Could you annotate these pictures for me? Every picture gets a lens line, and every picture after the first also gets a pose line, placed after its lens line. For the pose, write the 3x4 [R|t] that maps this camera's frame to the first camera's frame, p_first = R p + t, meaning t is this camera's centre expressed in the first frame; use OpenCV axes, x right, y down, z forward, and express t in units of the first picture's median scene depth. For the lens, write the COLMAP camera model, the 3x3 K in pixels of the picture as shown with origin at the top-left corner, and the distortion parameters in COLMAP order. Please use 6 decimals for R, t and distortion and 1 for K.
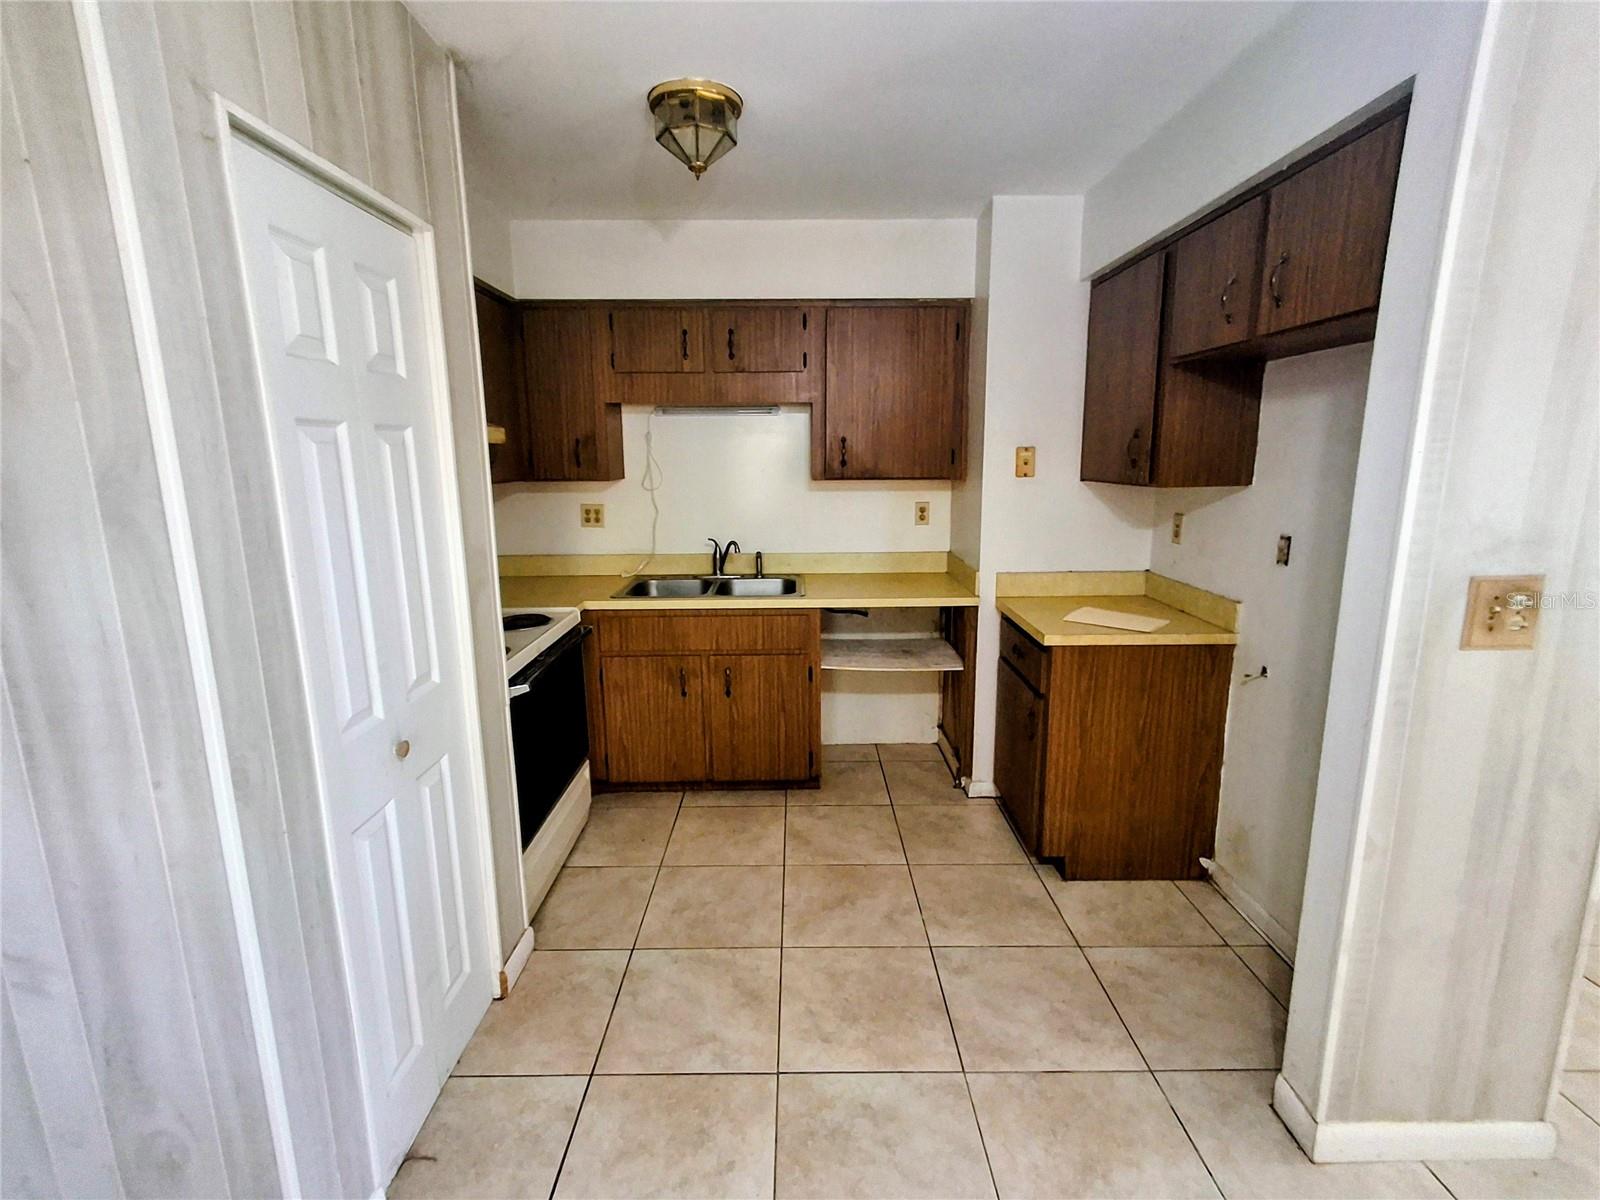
lens RADIAL K [[732.2, 0, 799.0], [0, 732.2, 595.3], [0, 0, 1]] dist [0.001704, 0.000547]
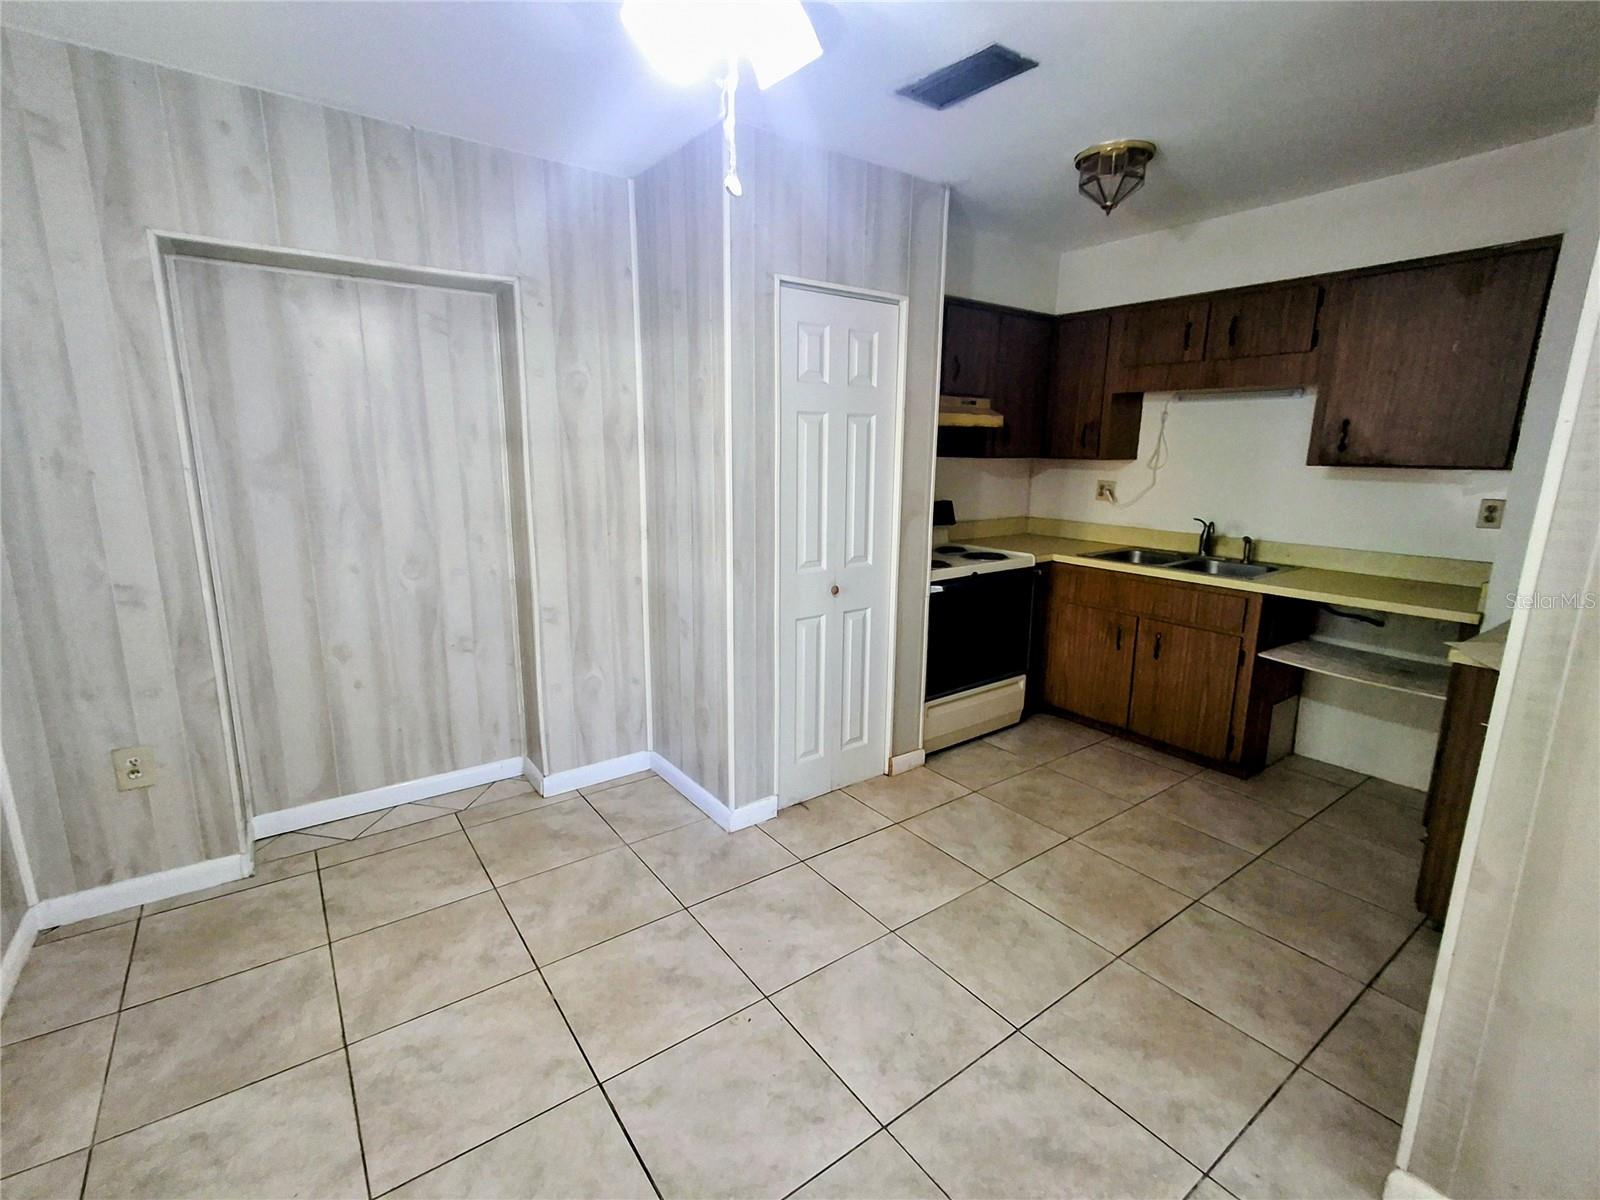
lens RADIAL K [[737.6, 0, 800.0], [0, 737.6, 600.0], [0, 0, 1]] dist [0.024623, 0.000082]
pose [[0.589882, 0.181608, -0.786803, 0.497643], [-0.171311, 0.980346, 0.097846, 0.038044], [0.789108, 0.077071, 0.609400, -0.115568]]
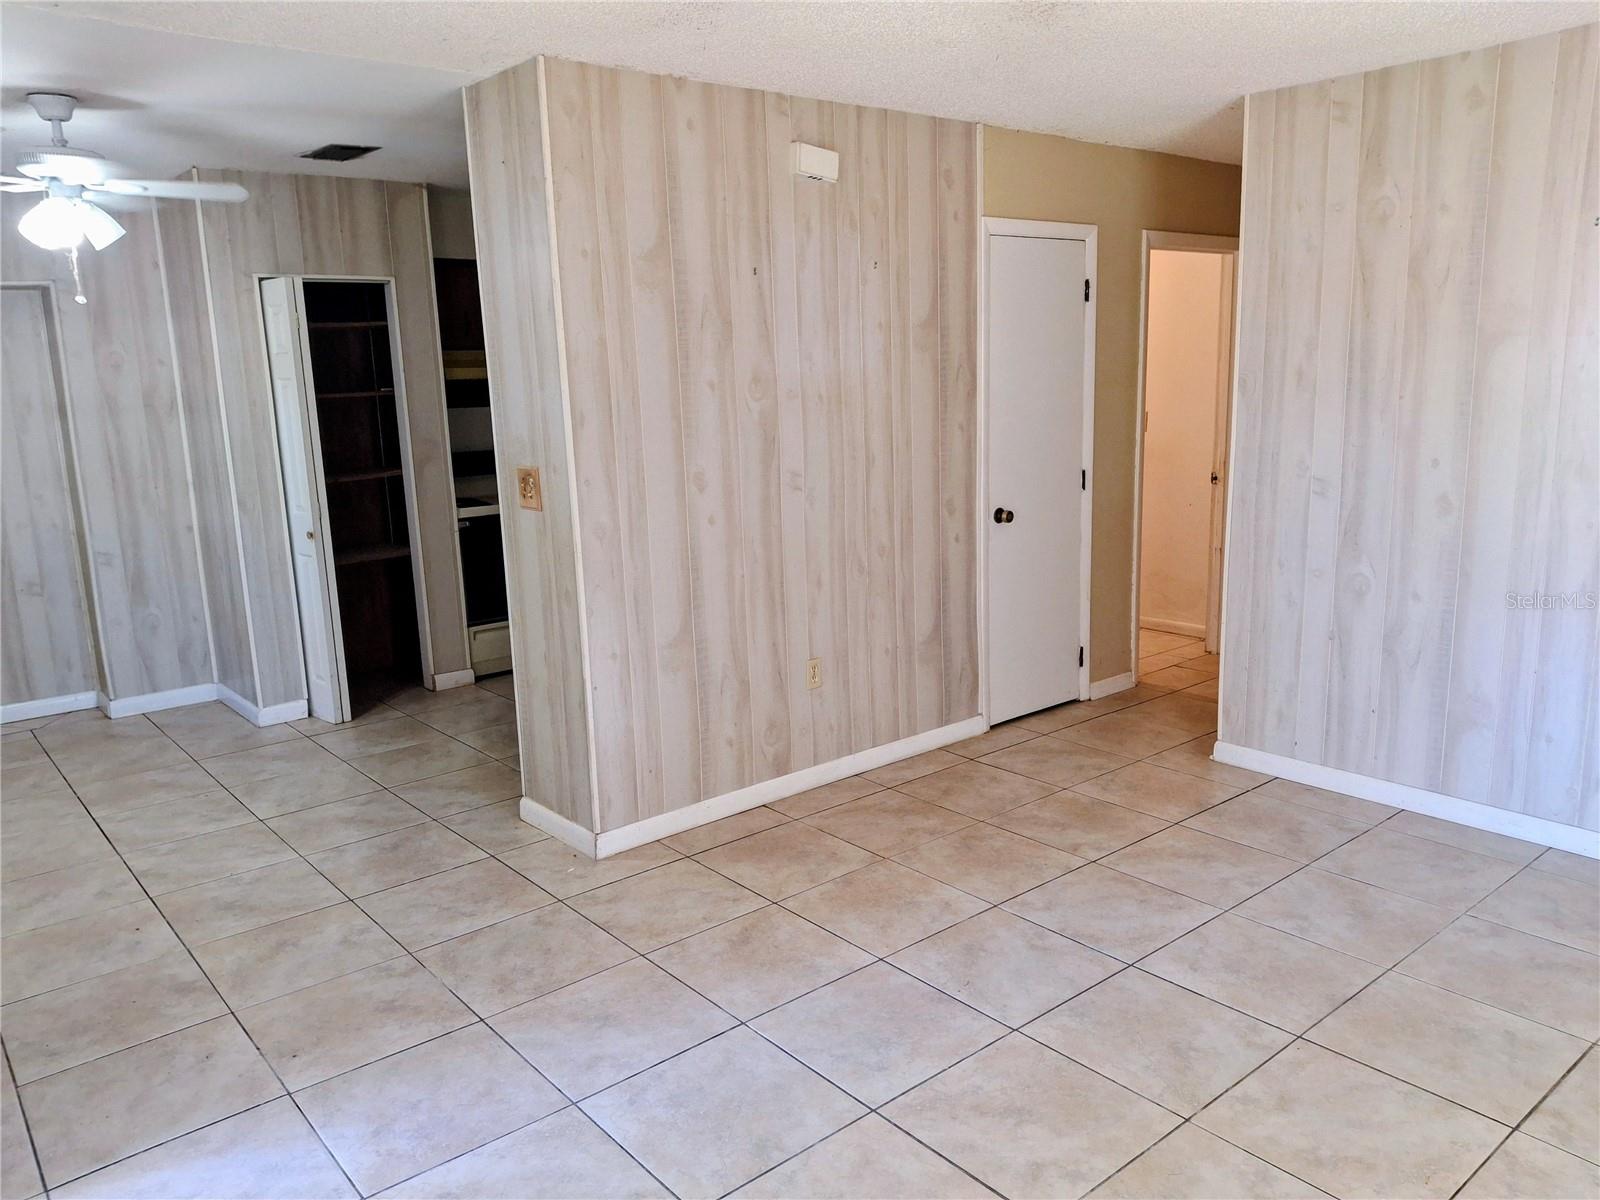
lens RADIAL K [[1172.1, 0, 806.5], [0, 1172.1, 626.2], [0, 0, 1]] dist [-0.024153, -0.001712]
pose [[0.655992, 0.154918, -0.738698, 1.663093], [-0.125814, 0.987460, 0.095360, 0.002603], [0.744208, 0.030383, 0.667257, -0.168342]]
